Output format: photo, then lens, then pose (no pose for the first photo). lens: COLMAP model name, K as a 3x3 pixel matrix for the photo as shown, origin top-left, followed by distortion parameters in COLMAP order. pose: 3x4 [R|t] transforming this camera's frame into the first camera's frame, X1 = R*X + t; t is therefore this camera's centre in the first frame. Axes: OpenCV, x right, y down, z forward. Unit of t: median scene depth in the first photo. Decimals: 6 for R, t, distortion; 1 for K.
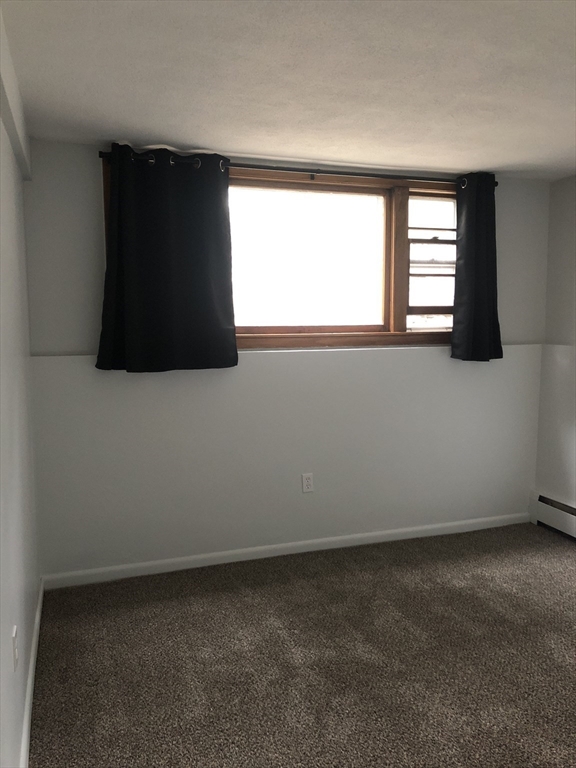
lens RADIAL K [[631.5, 0, 287.4], [0, 631.5, 383.9], [0, 0, 1]] dist [0.032433, -0.029105]
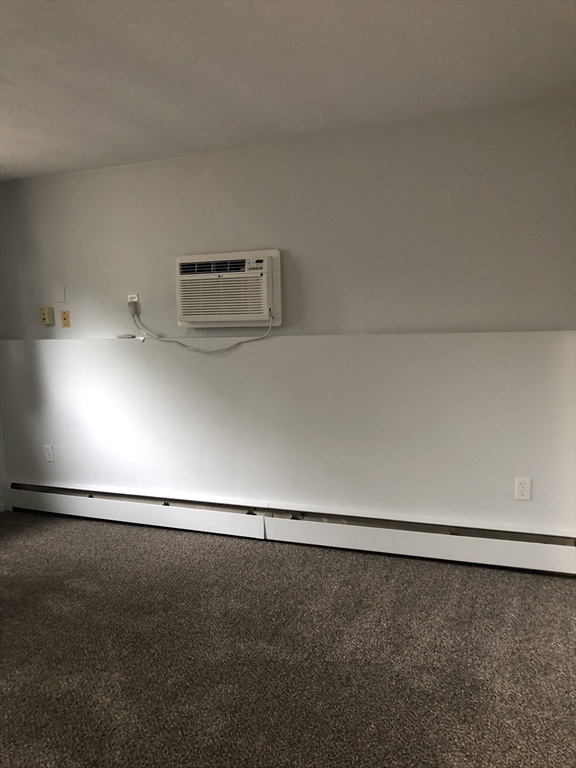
lens RADIAL K [[631.5, 0, 288.1], [0, 631.5, 384.1], [0, 0, 1]] dist [0.032433, -0.029105]
pose [[0.663327, -0.119384, 0.738746, -0.080690], [0.116391, 0.991638, 0.055744, 0.008278], [-0.739223, 0.049006, 0.671675, -0.080975]]
